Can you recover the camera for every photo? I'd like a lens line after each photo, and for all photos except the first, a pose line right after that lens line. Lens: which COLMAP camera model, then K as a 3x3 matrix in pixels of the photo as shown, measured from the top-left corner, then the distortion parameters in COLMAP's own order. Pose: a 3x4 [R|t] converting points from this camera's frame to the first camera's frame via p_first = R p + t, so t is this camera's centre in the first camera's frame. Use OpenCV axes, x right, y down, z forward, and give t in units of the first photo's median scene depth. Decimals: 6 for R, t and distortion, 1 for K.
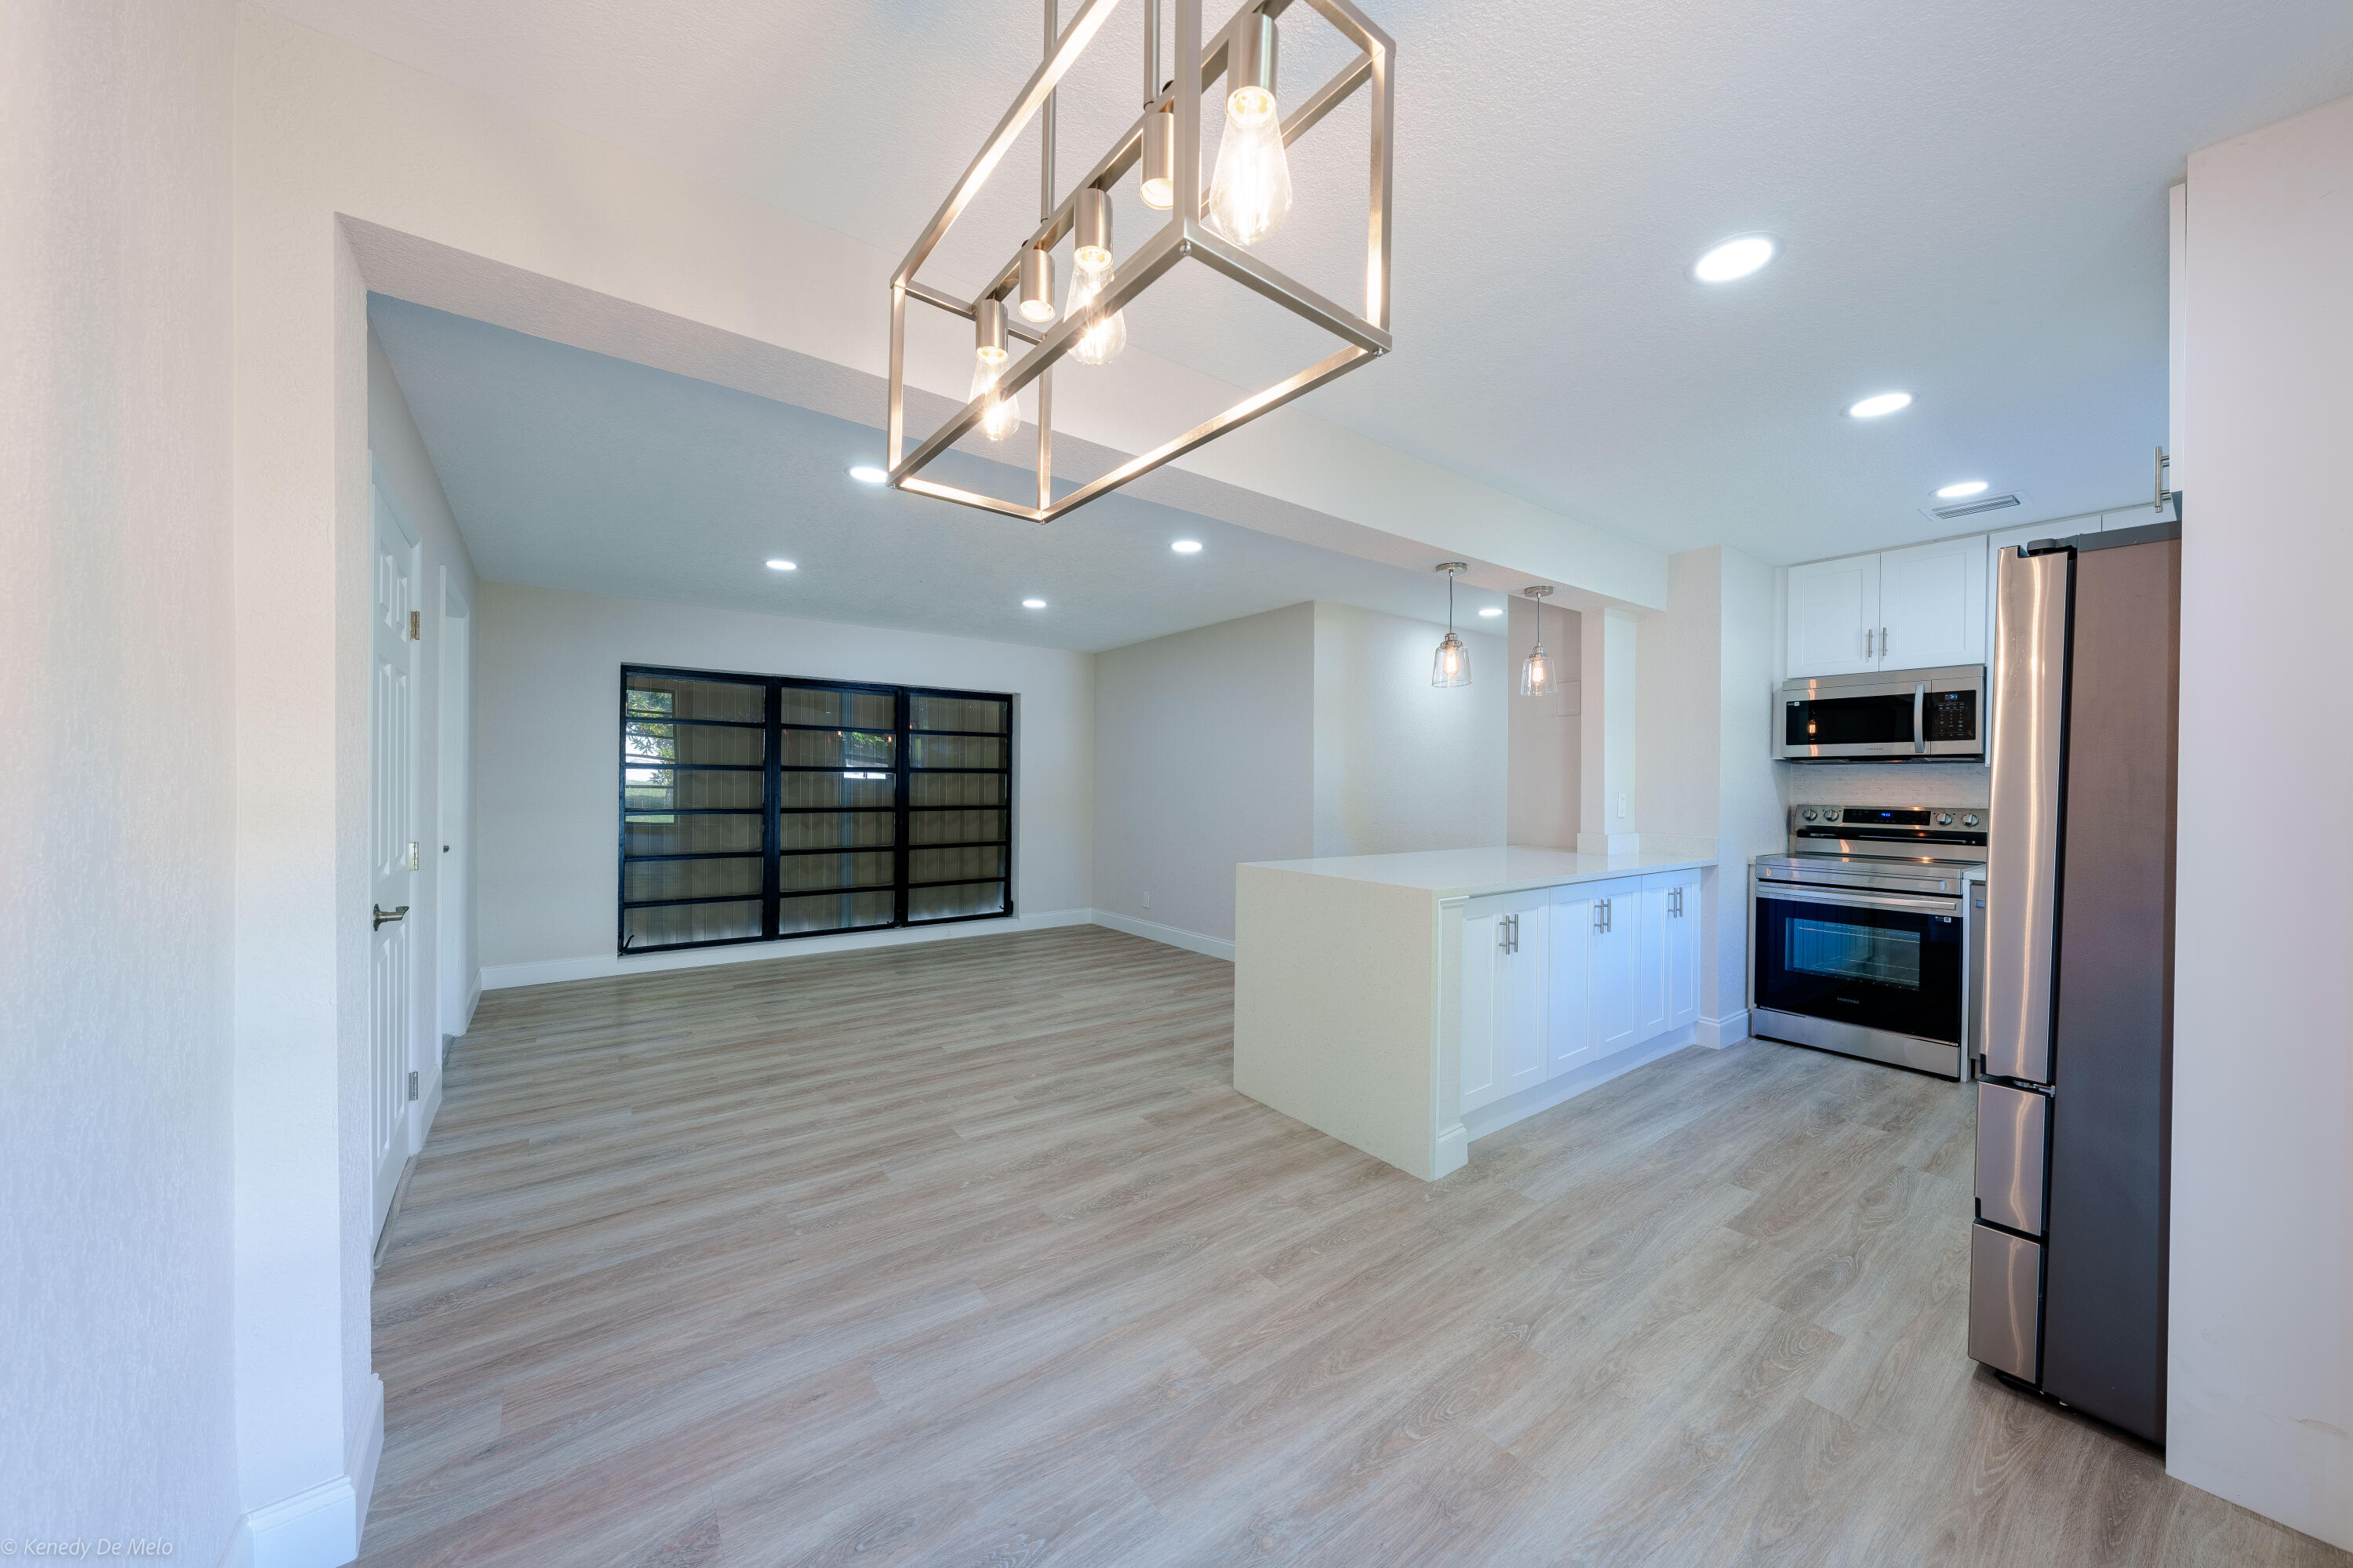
lens RADIAL K [[814.1, 0, 1183.9], [0, 814.1, 783.4], [0, 0, 1]] dist [-0.002969, 0.000135]
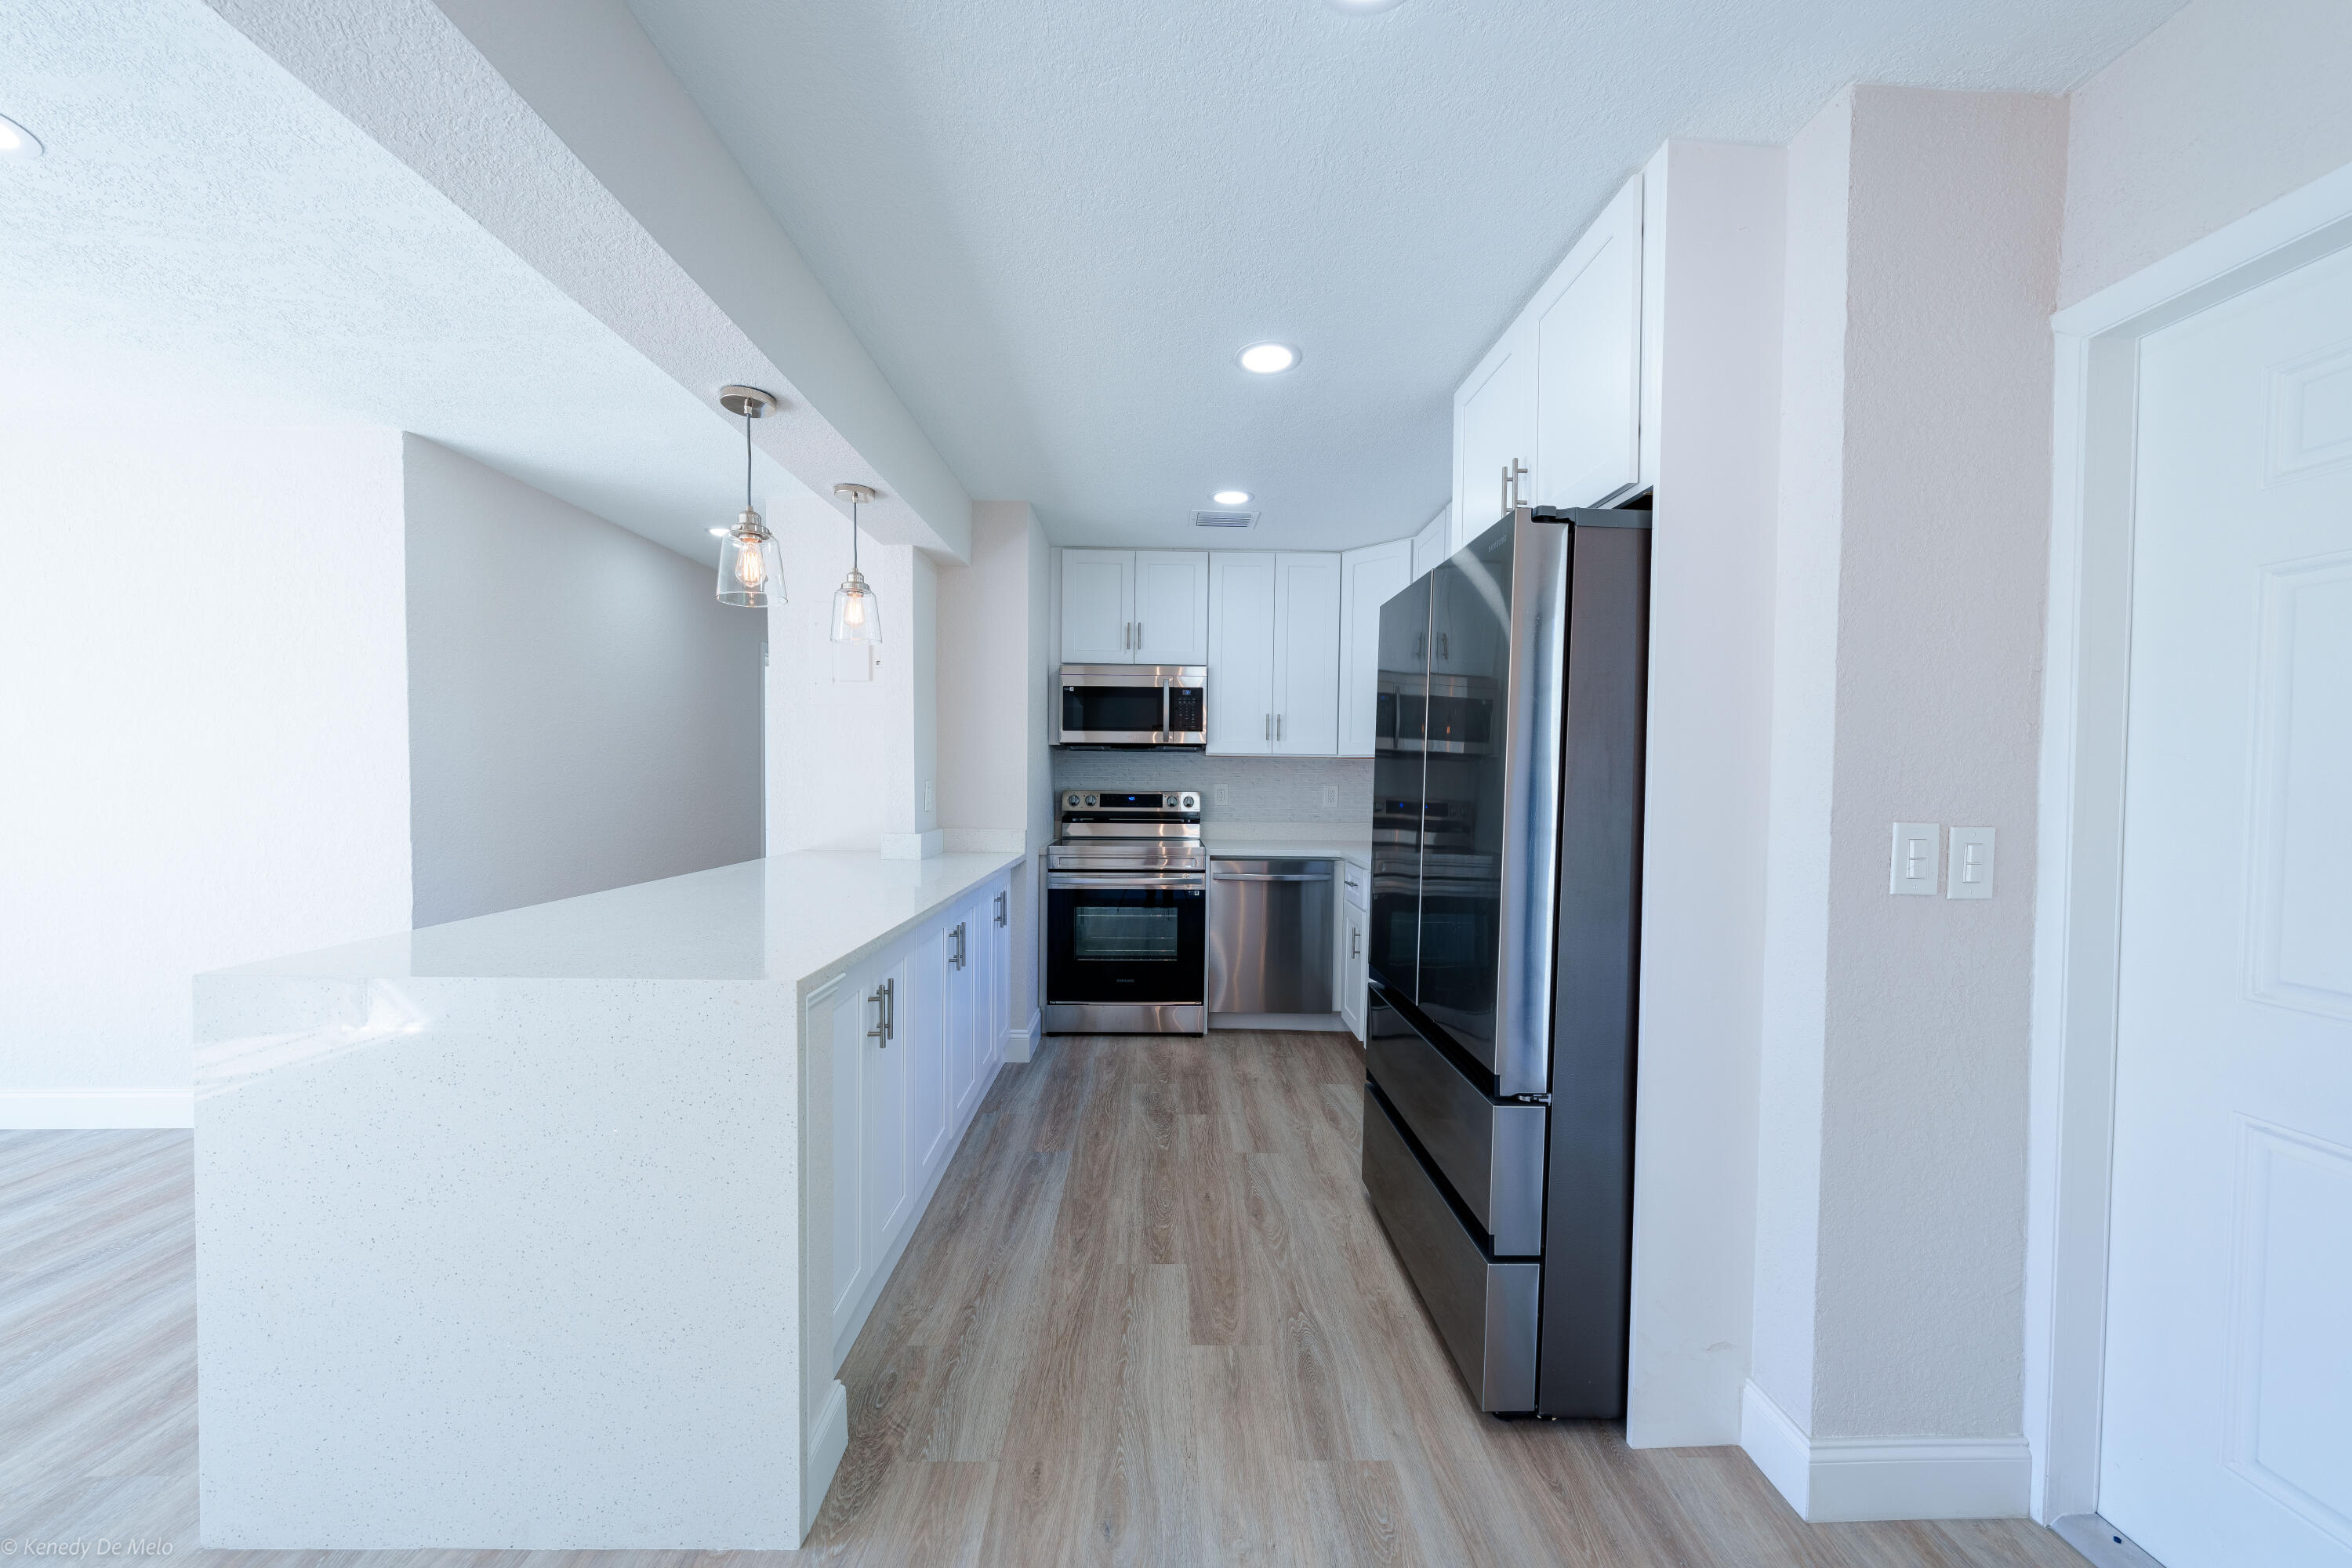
lens RADIAL K [[813.7, 0, 1175.7], [0, 813.7, 796.1], [0, 0, 1]] dist [-0.002969, 0.000135]
pose [[0.584075, -0.025450, 0.811301, 0.027700], [-0.003982, 0.999406, 0.034217, -0.002418], [-0.811690, -0.023216, 0.583627, 0.392661]]
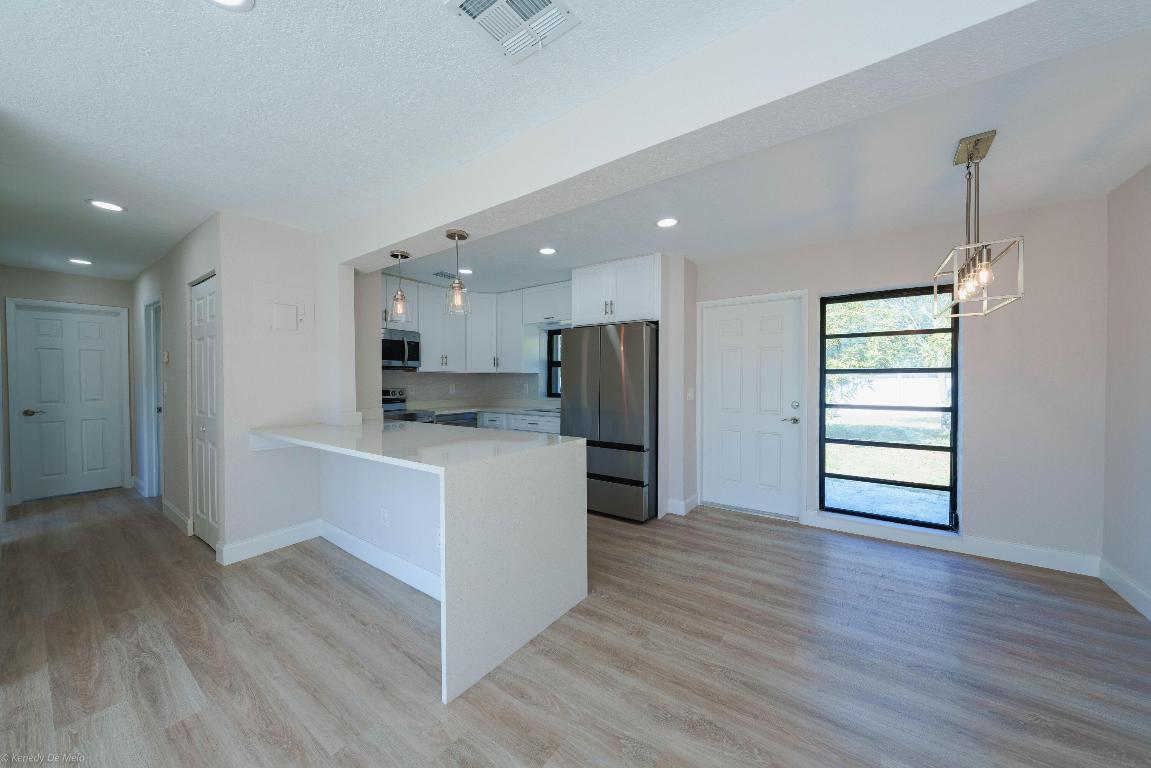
lens RADIAL K [[398.2, 0, 575.6], [0, 398.2, 383.3], [0, 0, 1]] dist [-0.002969, 0.000135]
pose [[-0.299891, -0.017158, 0.953819, -0.414450], [0.000030, 0.999838, 0.017995, -0.007993], [-0.953974, 0.005425, -0.299842, 0.980683]]
